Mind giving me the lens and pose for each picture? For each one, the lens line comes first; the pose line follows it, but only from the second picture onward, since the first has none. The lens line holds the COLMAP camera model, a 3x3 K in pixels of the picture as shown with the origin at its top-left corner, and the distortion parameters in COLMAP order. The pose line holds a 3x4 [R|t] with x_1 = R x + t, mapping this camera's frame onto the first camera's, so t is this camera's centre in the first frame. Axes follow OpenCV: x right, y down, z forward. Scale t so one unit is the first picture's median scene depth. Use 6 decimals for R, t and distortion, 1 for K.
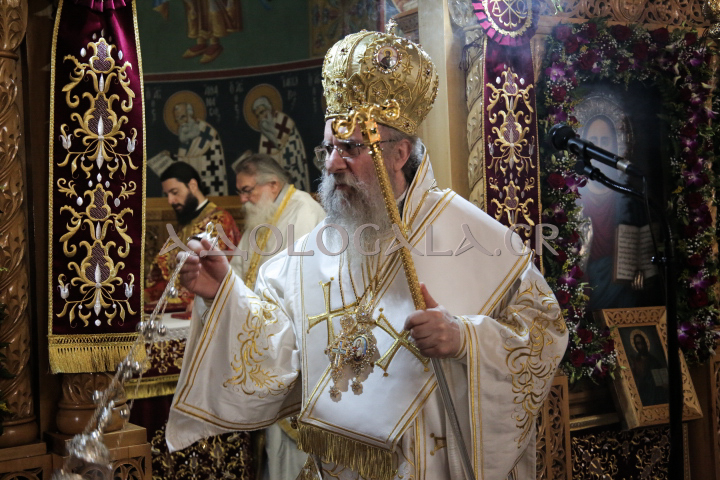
lens RADIAL K [[1049.3, 0, 364.2], [0, 1049.3, 235.9], [0, 0, 1]] dist [0.128445, 0.000000]
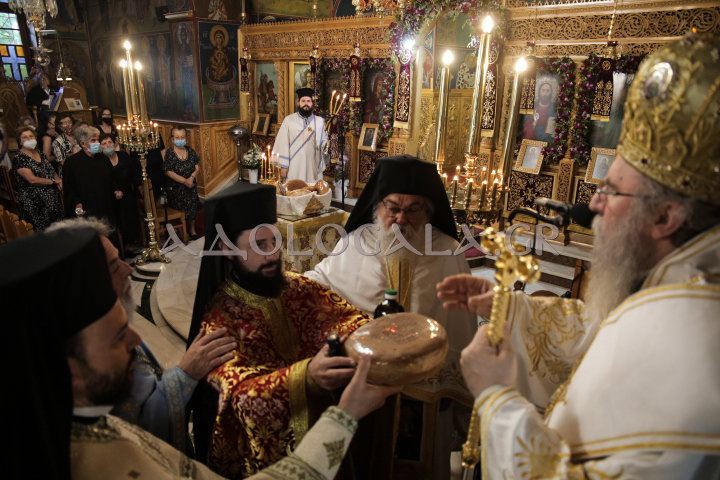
lens RADIAL K [[498.3, 0, 347.8], [0, 498.3, 227.7], [0, 0, 1]] dist [-0.126997, 0.091203]
pose [[0.246930, 0.313138, -0.917044, 2.374667], [-0.039409, 0.948812, 0.313374, -0.198463], [0.968232, -0.041242, 0.246631, -0.001906]]
